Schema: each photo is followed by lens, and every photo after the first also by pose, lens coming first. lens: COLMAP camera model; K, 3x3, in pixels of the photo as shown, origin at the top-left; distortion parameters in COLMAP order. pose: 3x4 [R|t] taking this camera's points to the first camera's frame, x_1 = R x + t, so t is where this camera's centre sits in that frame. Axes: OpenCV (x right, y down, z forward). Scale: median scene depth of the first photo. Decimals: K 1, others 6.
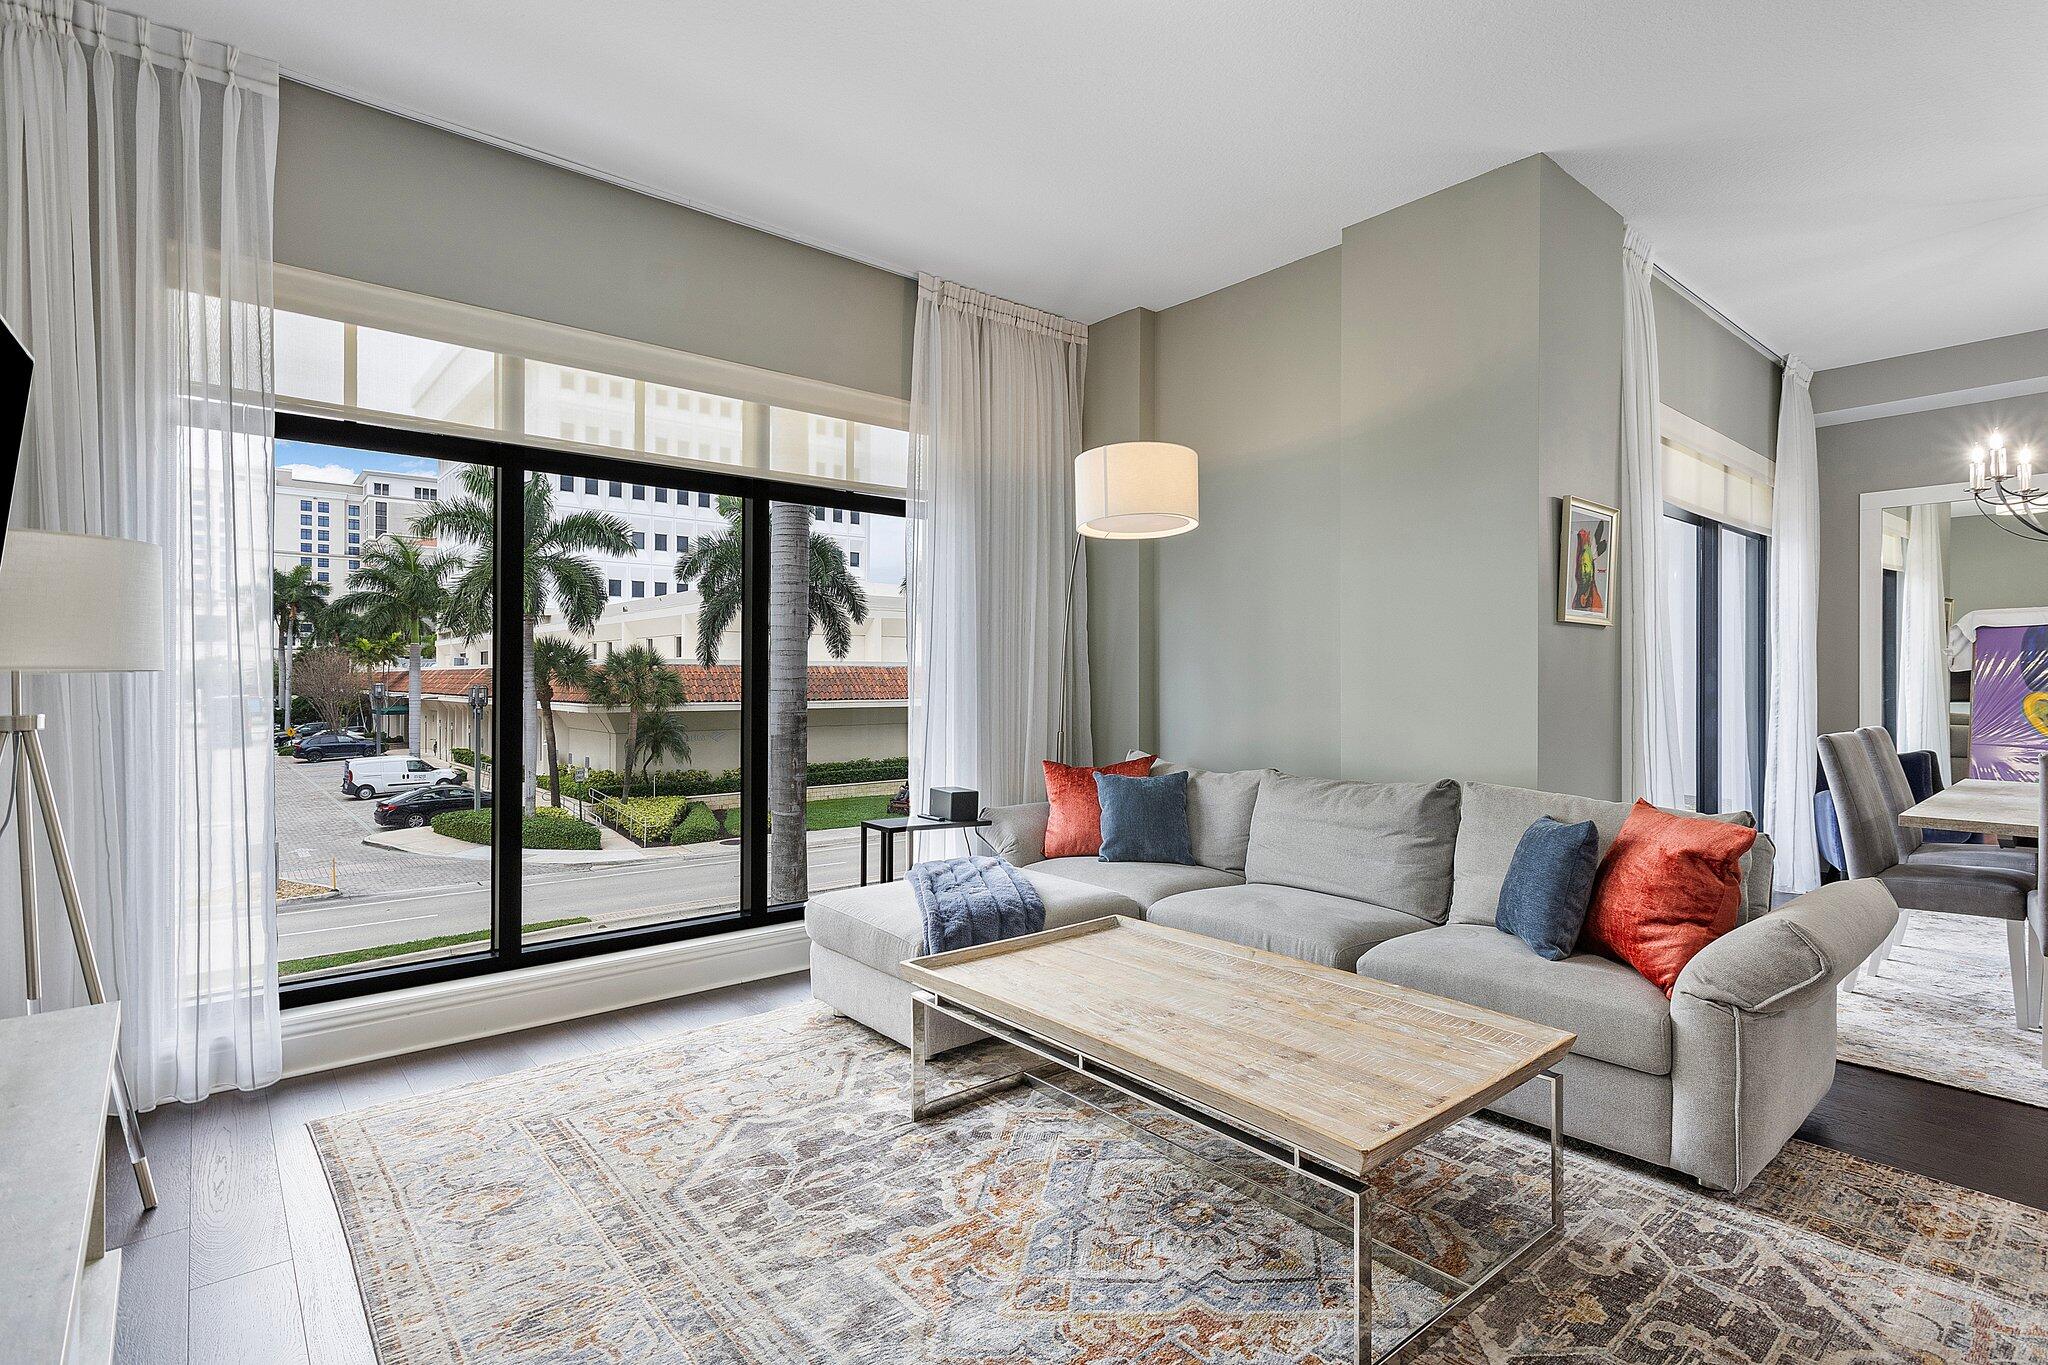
lens RADIAL K [[988.9, 0, 1049.6], [0, 988.9, 676.6], [0, 0, 1]] dist [0.001404, 0.002298]
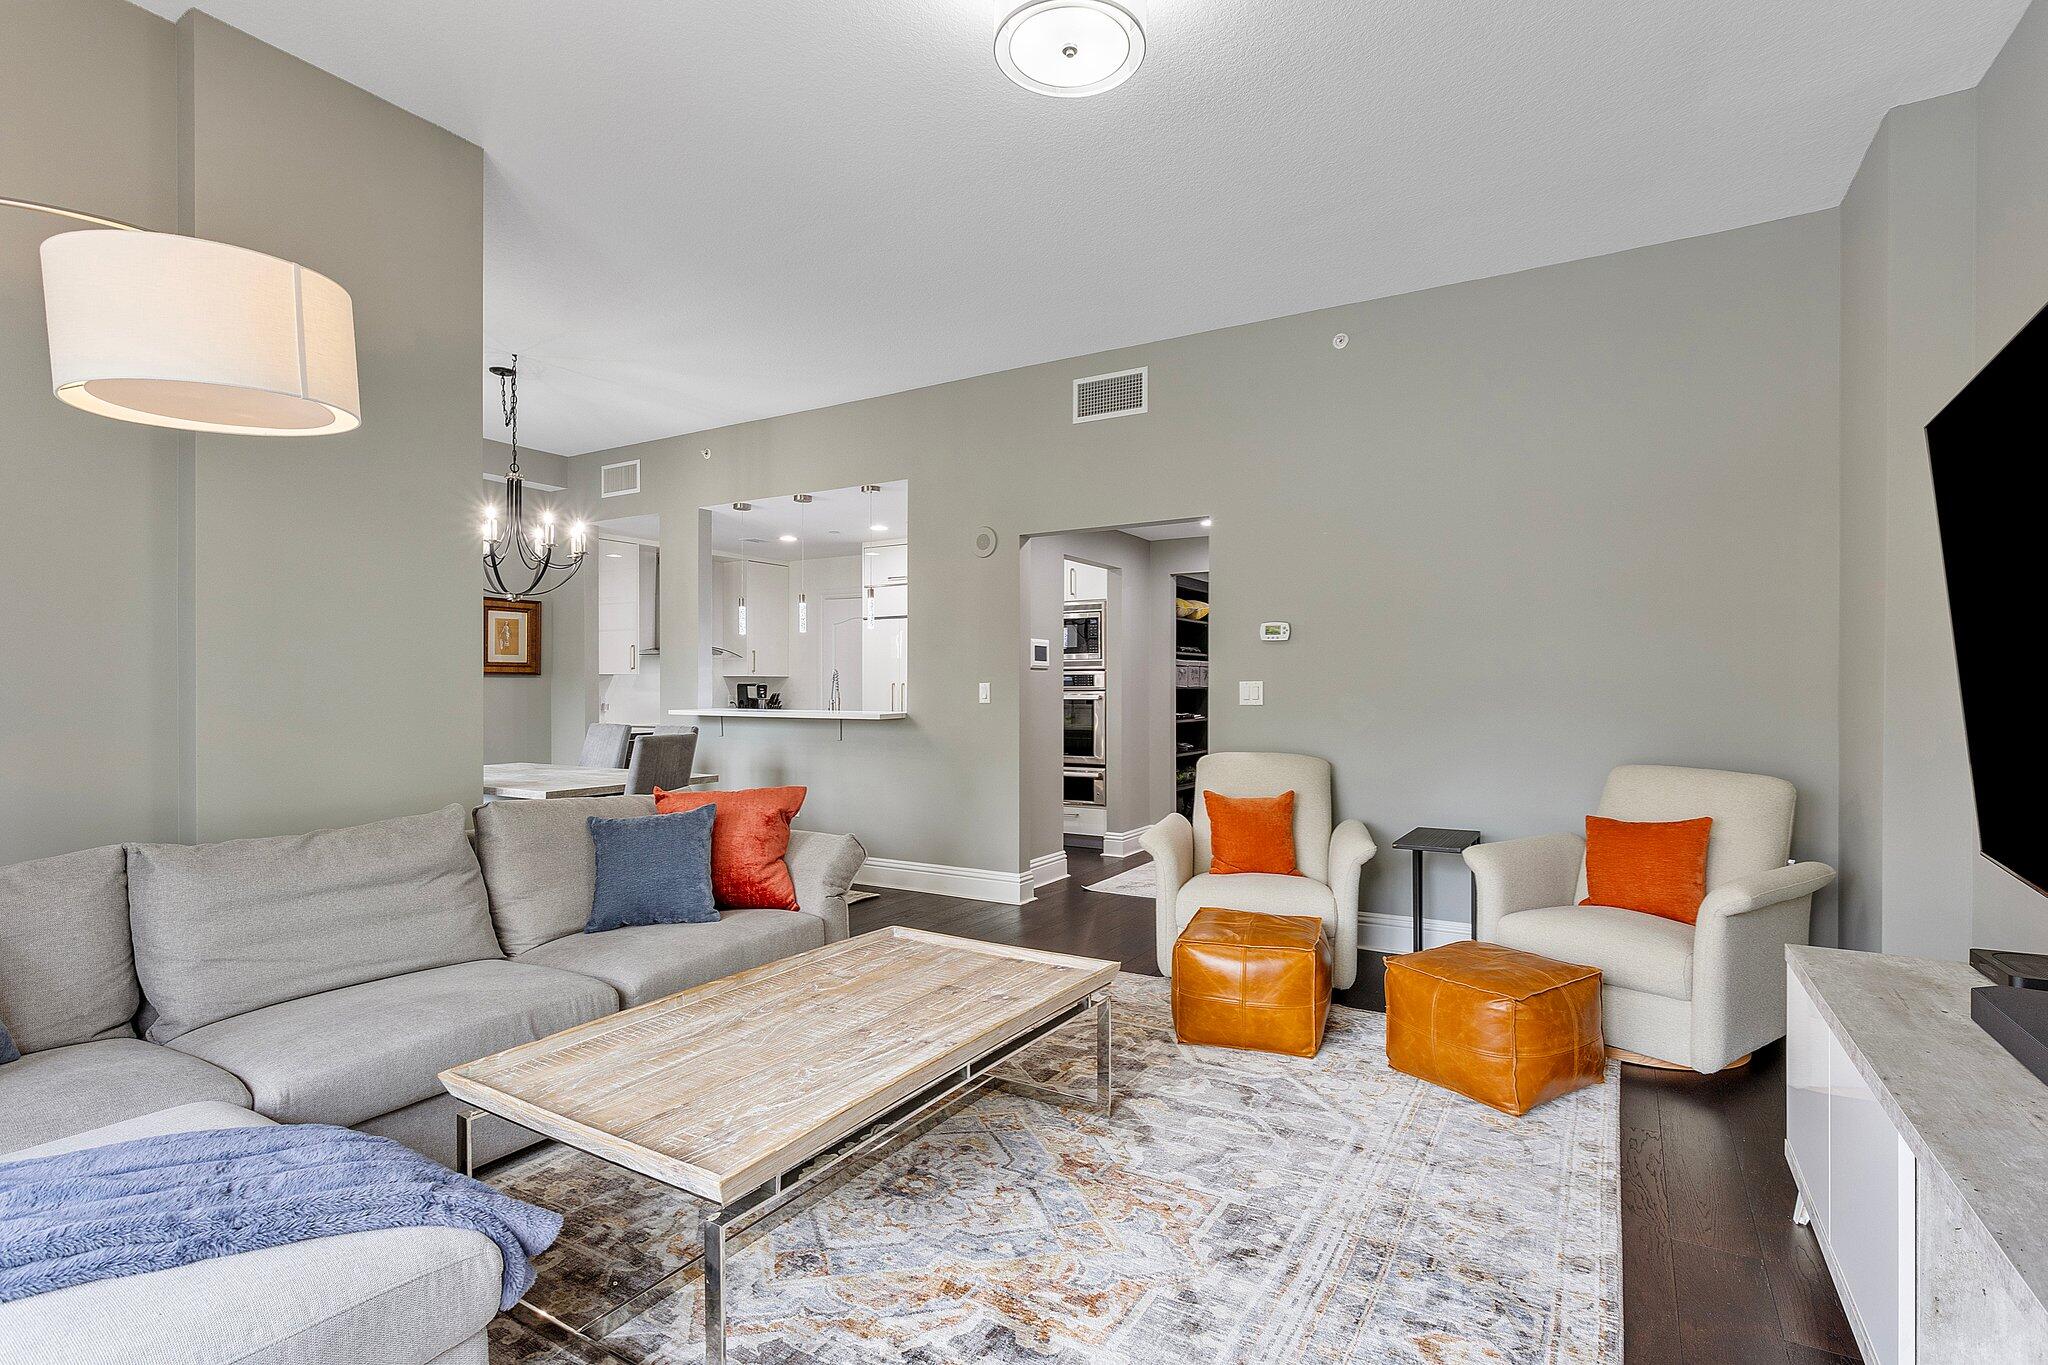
lens RADIAL K [[988.9, 0, 1023.1], [0, 988.9, 685.4], [0, 0, 1]] dist [0.001404, 0.002298]
pose [[-0.312660, -0.002177, 0.949863, -0.894191], [-0.003754, 0.999992, 0.001056, -0.004781], [-0.949858, -0.003236, -0.312666, 1.199232]]
